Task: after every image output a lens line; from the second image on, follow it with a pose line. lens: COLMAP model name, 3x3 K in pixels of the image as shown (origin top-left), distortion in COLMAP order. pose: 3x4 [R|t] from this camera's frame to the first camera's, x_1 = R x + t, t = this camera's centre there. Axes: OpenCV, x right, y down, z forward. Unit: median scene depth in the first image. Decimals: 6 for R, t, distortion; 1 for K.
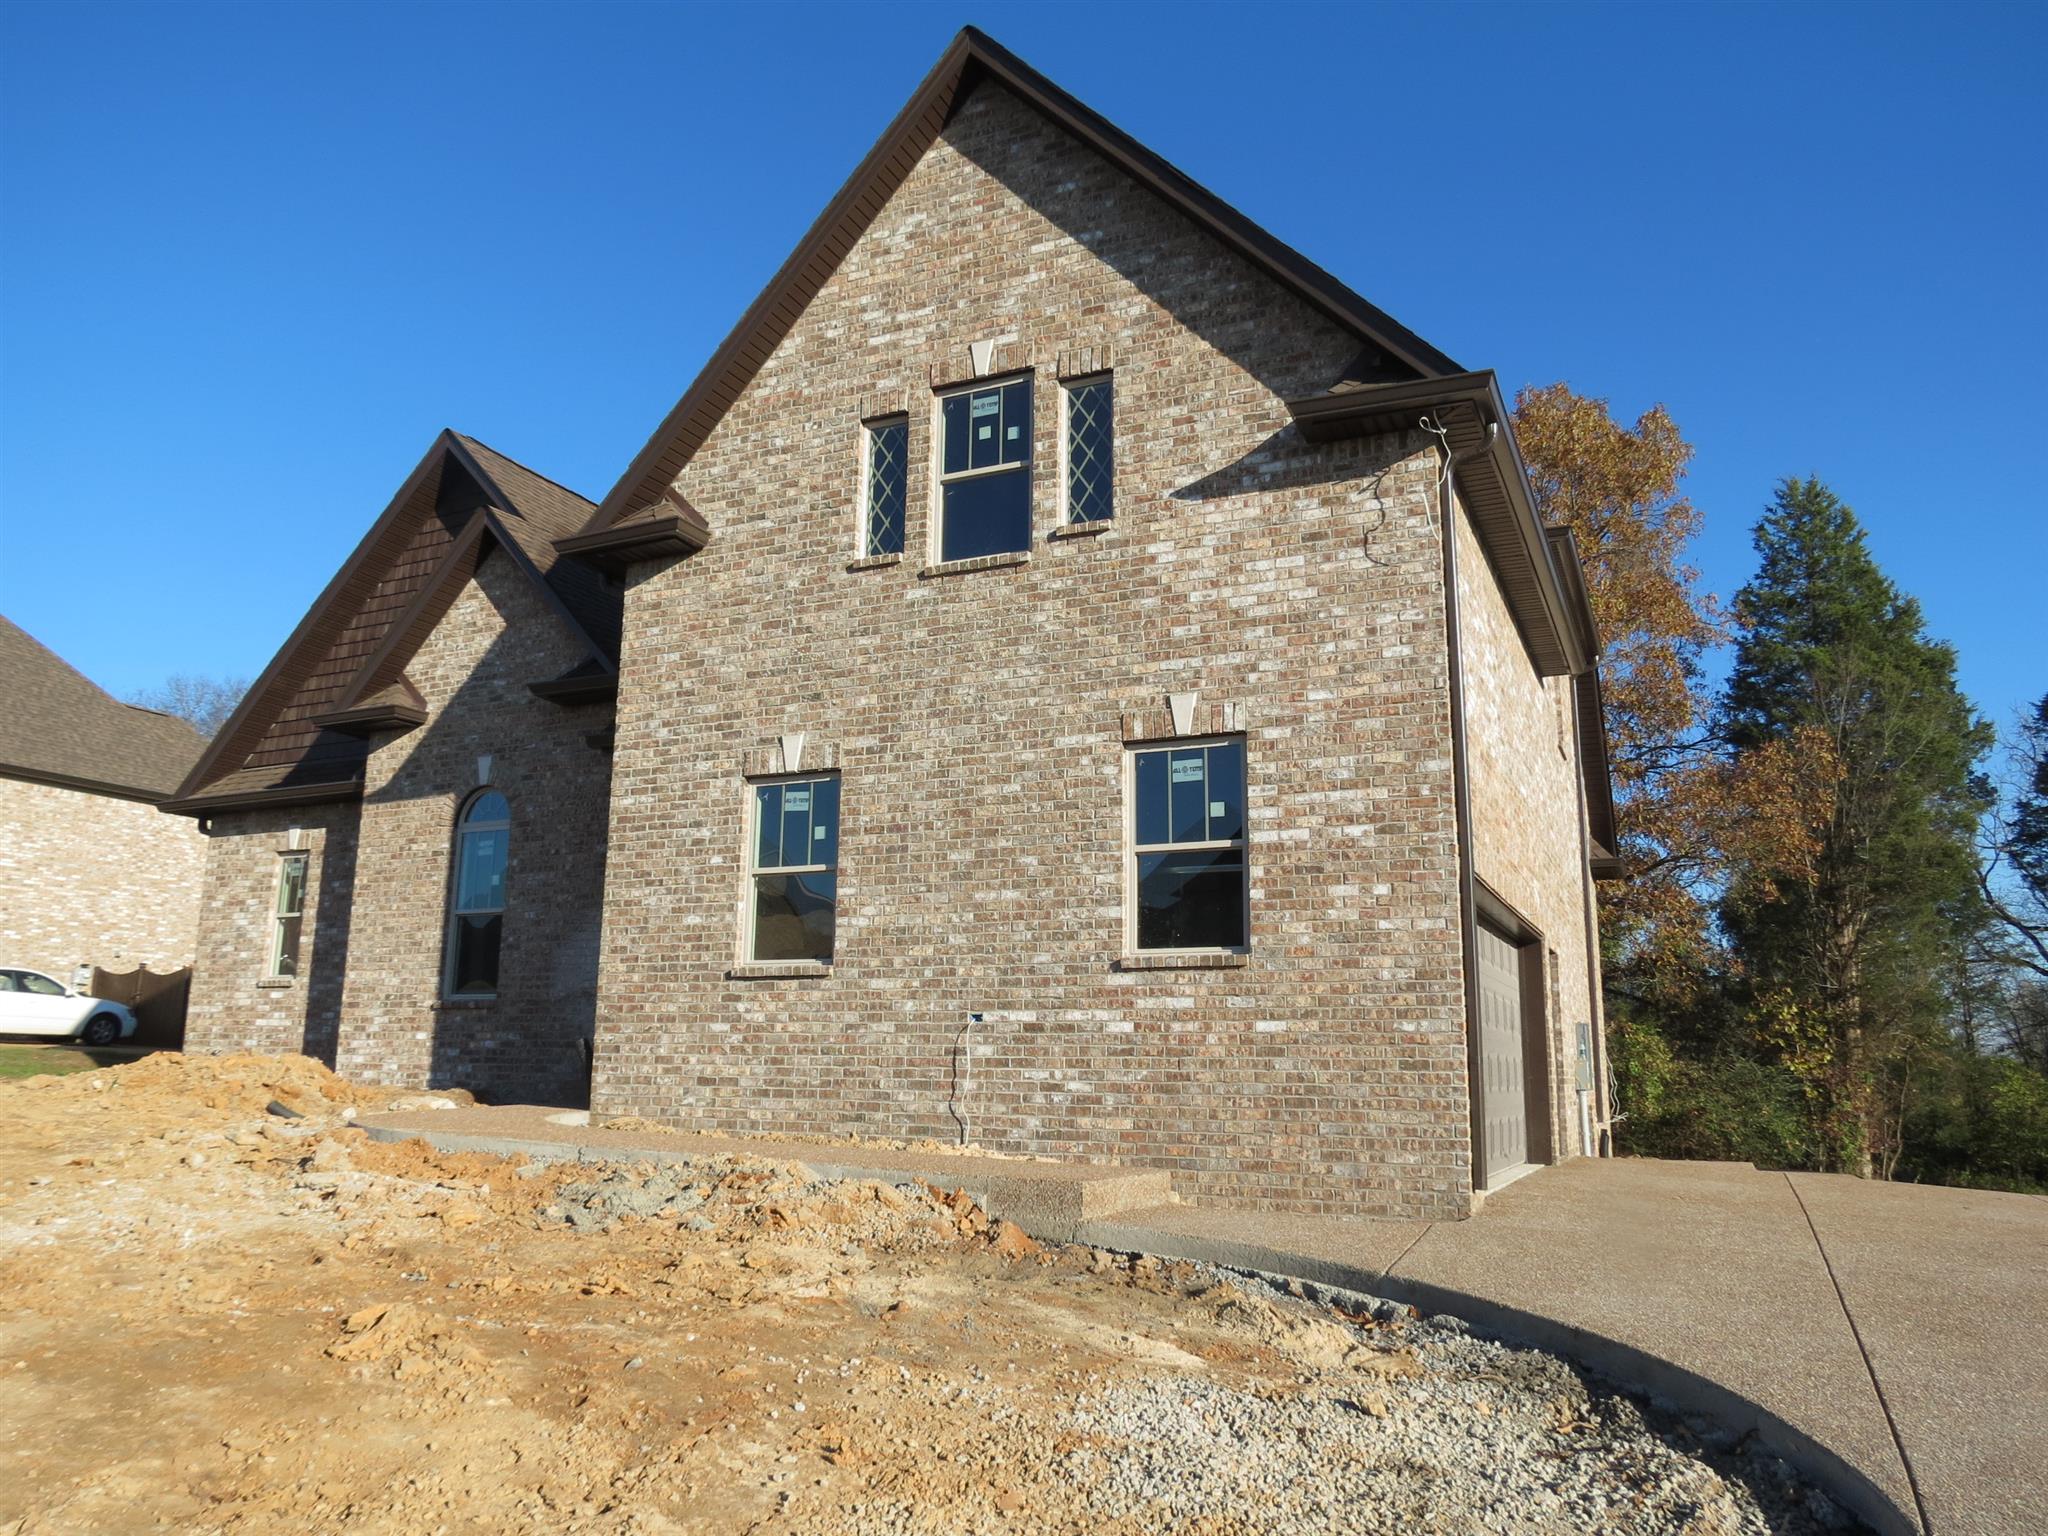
lens RADIAL K [[1450.7, 0, 1027.2], [0, 1450.7, 766.9], [0, 0, 1]] dist [-0.024844, -0.001600]
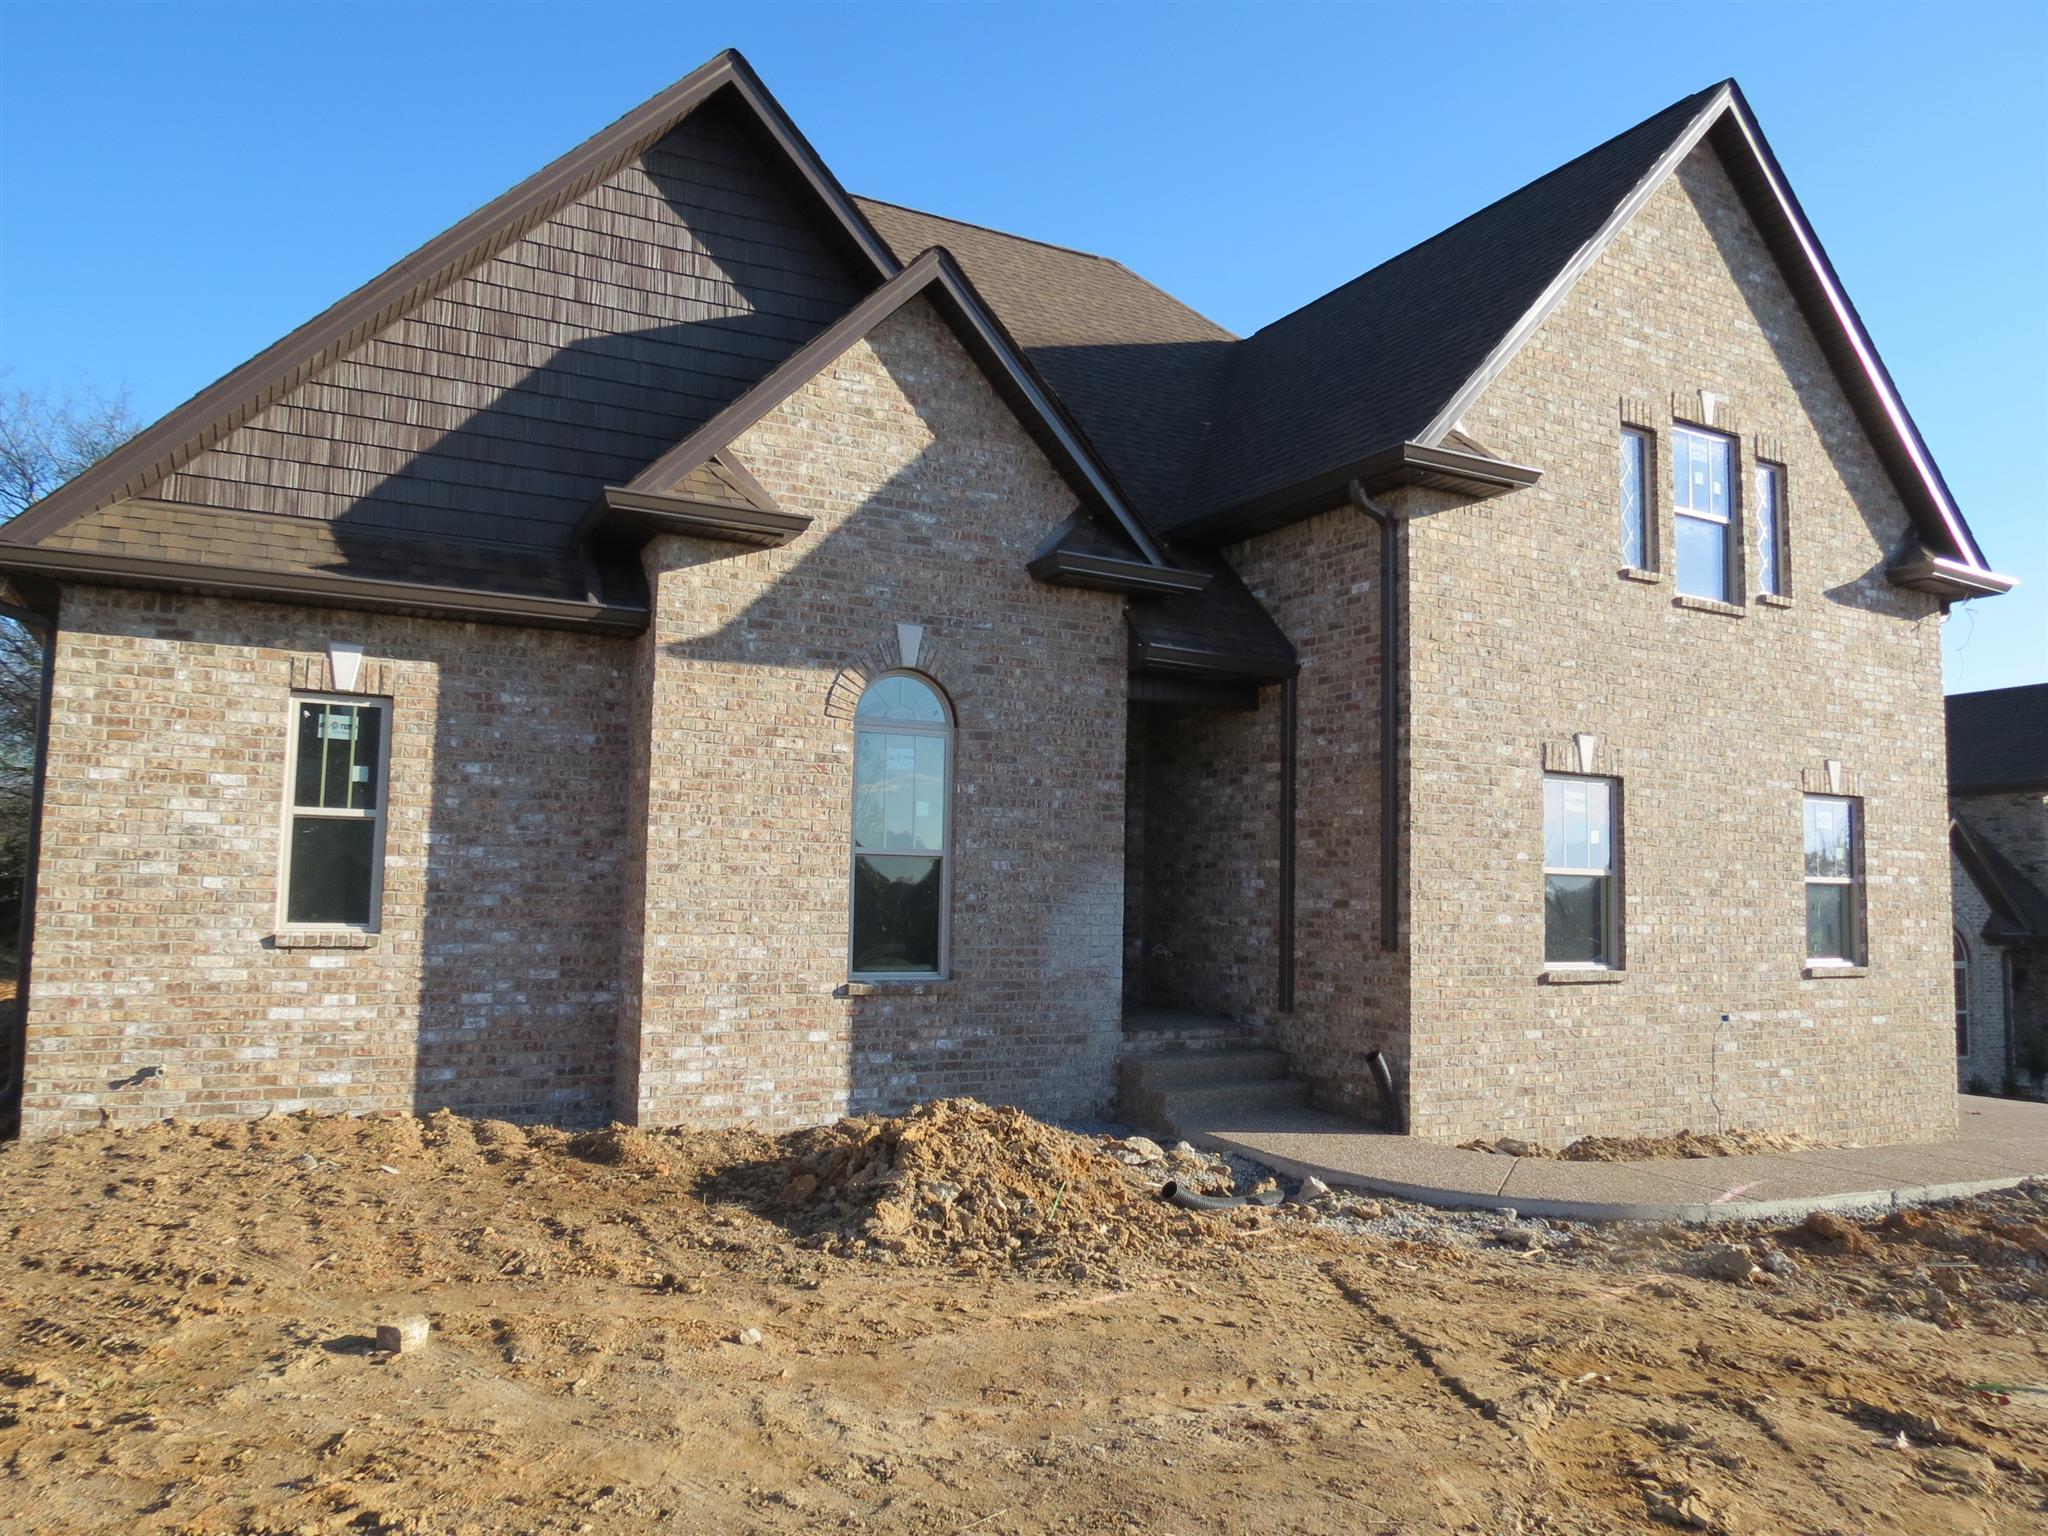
lens RADIAL K [[1450.7, 0, 1020.0], [0, 1450.7, 772.2], [0, 0, 1]] dist [-0.024844, -0.001600]
pose [[0.593532, 0.069589, 0.801796, -0.889646], [-0.179834, 0.982533, 0.047848, 0.018745], [-0.784461, -0.172589, 0.595679, 0.543188]]
